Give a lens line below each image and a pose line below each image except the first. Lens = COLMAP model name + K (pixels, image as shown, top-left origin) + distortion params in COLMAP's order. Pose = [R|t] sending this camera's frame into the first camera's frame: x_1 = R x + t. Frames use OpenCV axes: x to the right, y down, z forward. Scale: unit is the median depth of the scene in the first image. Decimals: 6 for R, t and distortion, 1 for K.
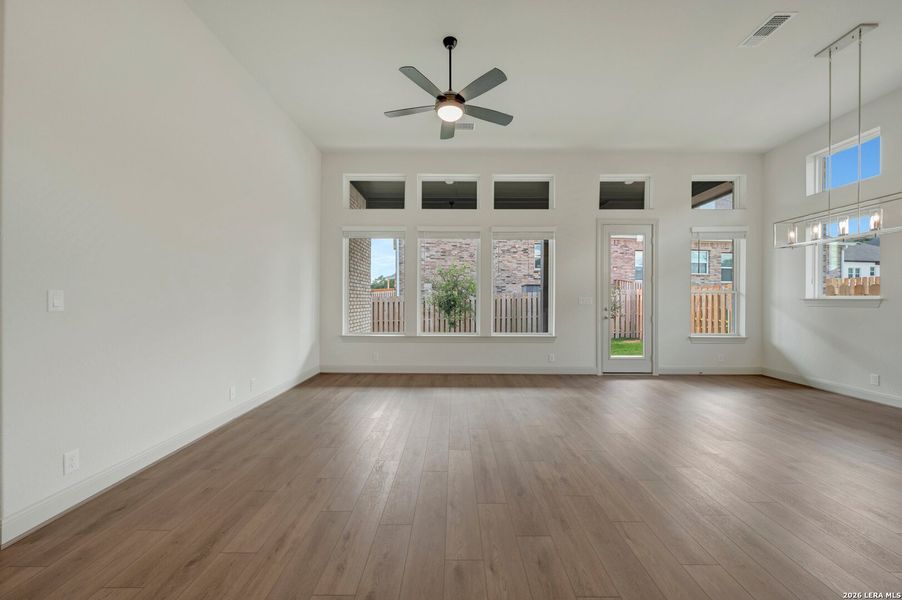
lens RADIAL K [[356.2, 0, 452.3], [0, 356.2, 300.5], [0, 0, 1]] dist [-0.001954, 0.000752]
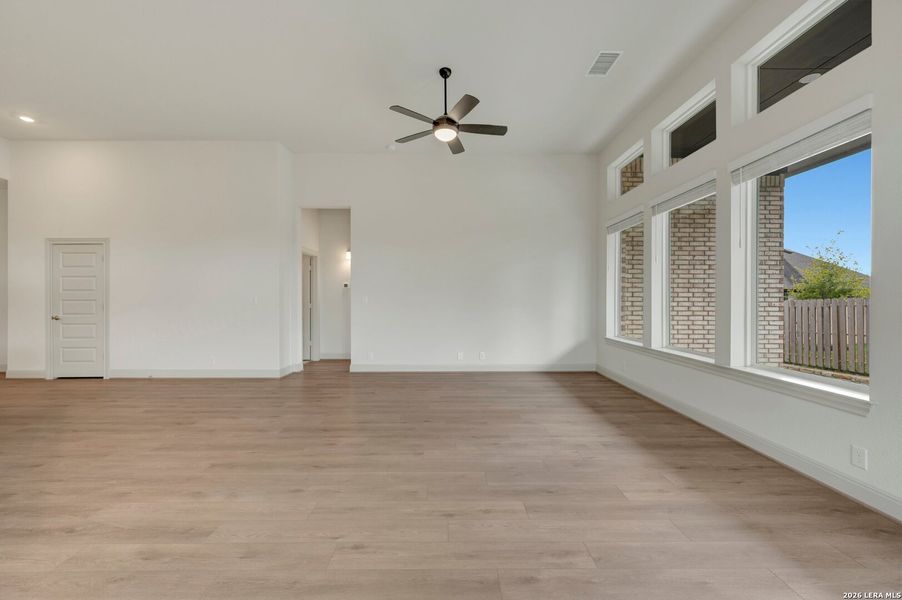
lens RADIAL K [[356.2, 0, 452.9], [0, 356.2, 298.8], [0, 0, 1]] dist [-0.001954, 0.000752]
pose [[0.014328, -0.004107, -0.999889, 0.639844], [-0.002734, 0.999988, -0.004146, 0.001056], [0.999894, 0.002793, 0.014316, 0.574957]]
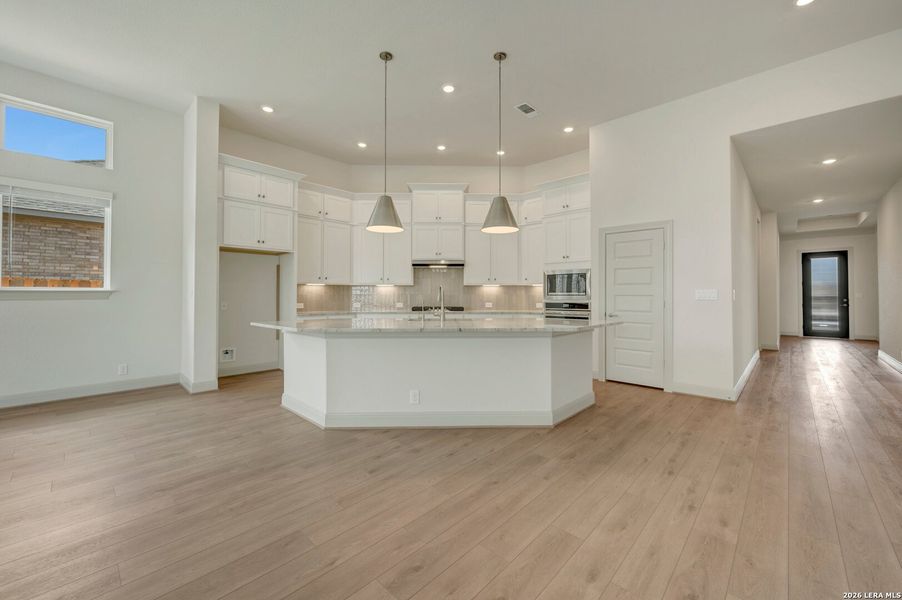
lens RADIAL K [[356.2, 0, 452.9], [0, 356.2, 291.0], [0, 0, 1]] dist [-0.001954, 0.000752]
pose [[-0.731130, 0.004995, 0.682219, -0.159689], [-0.002755, 0.999943, -0.010274, 0.003818], [-0.682232, -0.009392, -0.731075, 0.303085]]
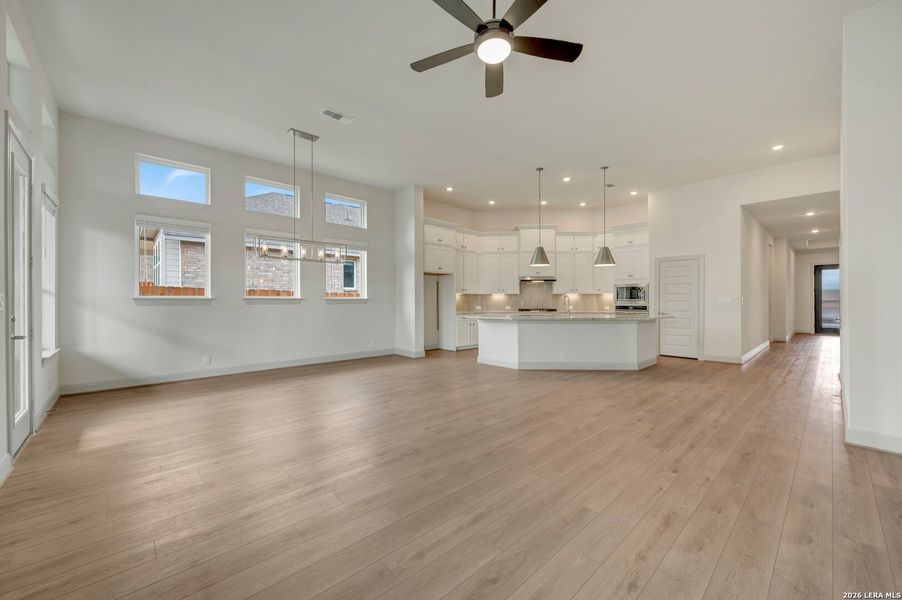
lens RADIAL K [[356.2, 0, 454.0], [0, 356.2, 298.6], [0, 0, 1]] dist [-0.001954, 0.000752]
pose [[-0.687924, 0.001200, 0.725782, -0.282623], [-0.000301, 0.999998, -0.001938, -0.001384], [-0.725782, -0.001552, -0.687923, 0.901414]]
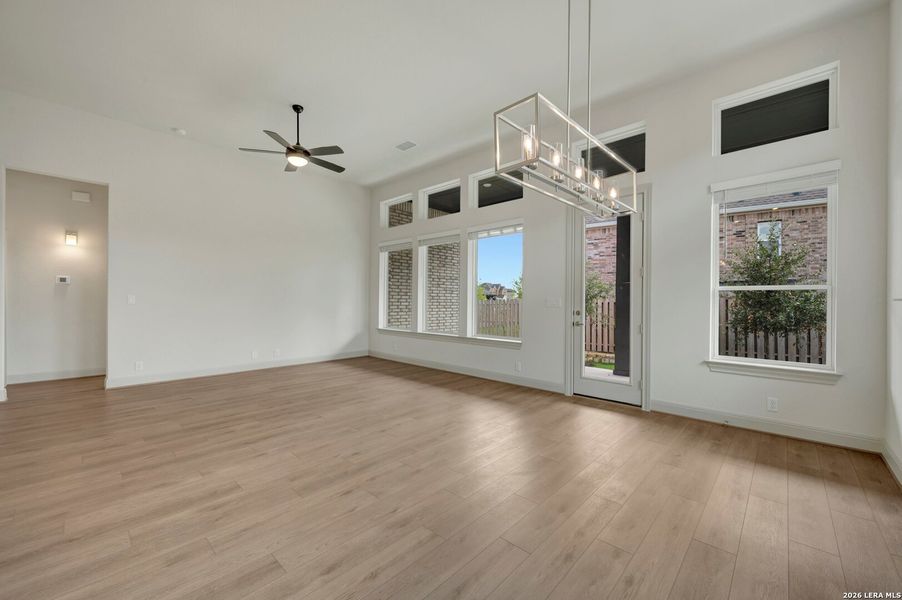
lens RADIAL K [[356.2, 0, 452.5], [0, 356.2, 302.8], [0, 0, 1]] dist [-0.001954, 0.000752]
pose [[0.733173, 0.005771, -0.680018, 0.761232], [-0.006375, 0.999978, 0.001613, 0.002271], [0.680012, 0.003152, 0.733194, 0.236741]]
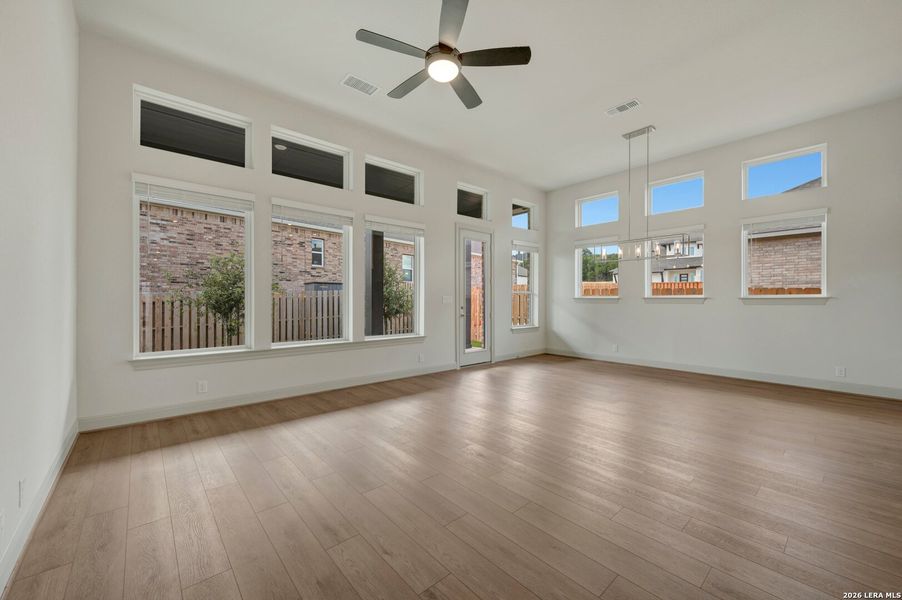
lens RADIAL K [[356.2, 0, 454.2], [0, 356.2, 300.1], [0, 0, 1]] dist [-0.001954, 0.000752]
pose [[0.743509, -0.002643, 0.668721, -0.307059], [0.002225, 0.999996, 0.001478, 0.000566], [-0.668723, 0.000389, 0.743512, 0.213896]]
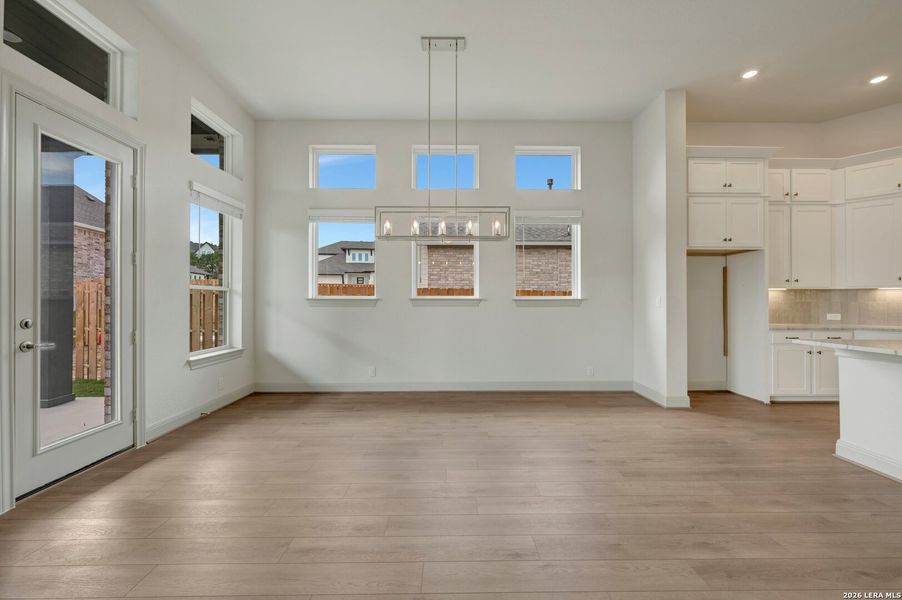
lens RADIAL K [[356.2, 0, 453.8], [0, 356.2, 299.9], [0, 0, 1]] dist [-0.001954, 0.000752]
pose [[-0.019661, 0.000854, 0.999806, 0.050309], [0.000447, 1.000000, -0.000845, -0.000486], [-0.999807, 0.000431, -0.019662, 0.557284]]
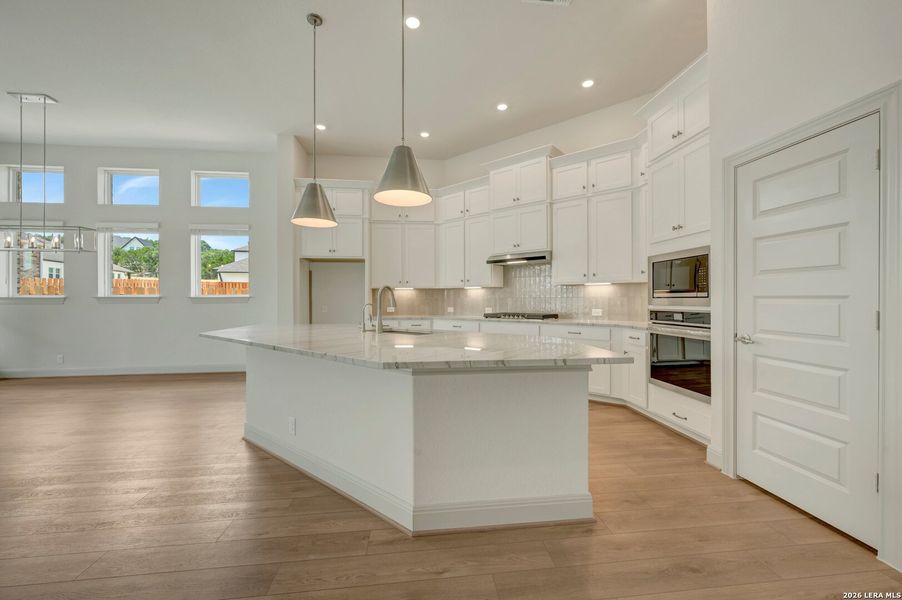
lens RADIAL K [[356.2, 0, 457.1], [0, 356.2, 297.5], [0, 0, 1]] dist [-0.001954, 0.000752]
pose [[-0.120591, 0.001575, 0.992701, -0.207305], [0.004830, 0.999988, -0.001000, 0.003196], [-0.992691, 0.004674, -0.120597, -0.209844]]
